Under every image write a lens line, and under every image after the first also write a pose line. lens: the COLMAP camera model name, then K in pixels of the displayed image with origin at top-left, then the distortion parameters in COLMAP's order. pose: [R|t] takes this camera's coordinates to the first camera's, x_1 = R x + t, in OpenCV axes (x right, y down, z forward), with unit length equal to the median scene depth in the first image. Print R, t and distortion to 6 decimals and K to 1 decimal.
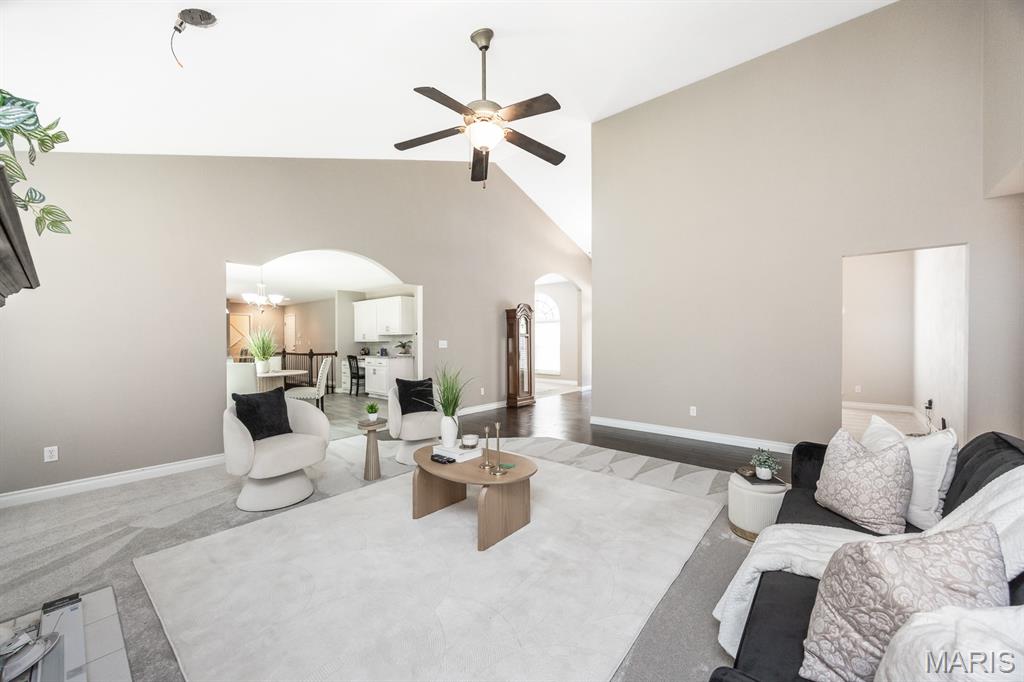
lens RADIAL K [[396.2, 0, 512.0], [0, 396.2, 341.0], [0, 0, 1]] dist [0.000273, 0.000267]
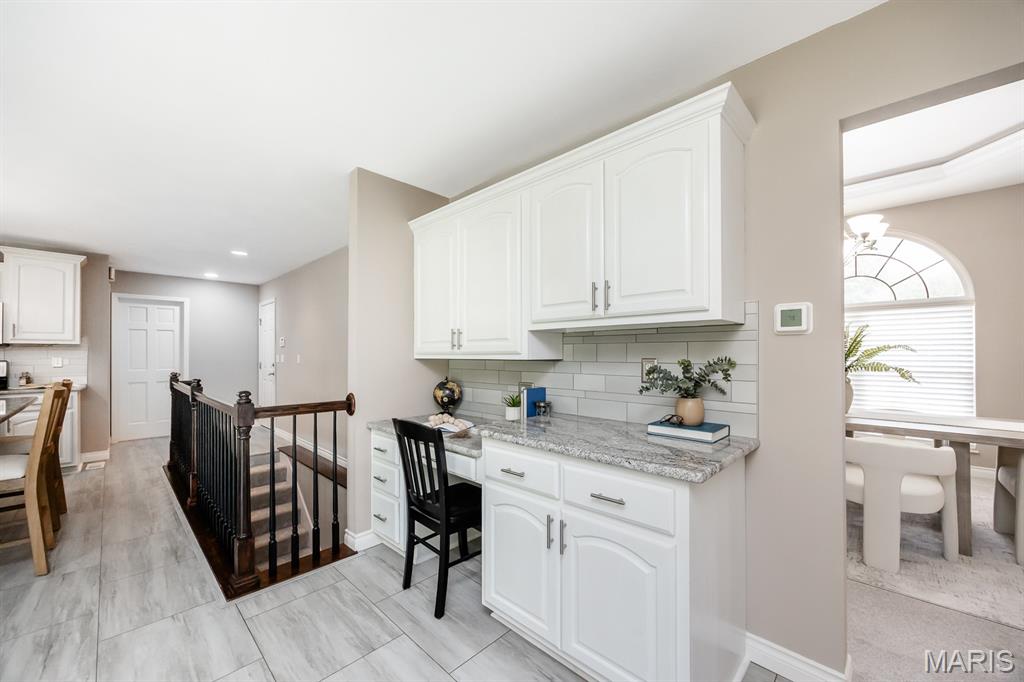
lens RADIAL K [[396.2, 0, 512.0], [0, 396.2, 341.0], [0, 0, 1]] dist [0.000273, 0.000267]
pose [[0.998493, -0.000598, -0.054885, -0.323858], [-0.001261, 0.999426, -0.033845, -0.001474], [0.054874, 0.033864, 0.997919, 0.746525]]
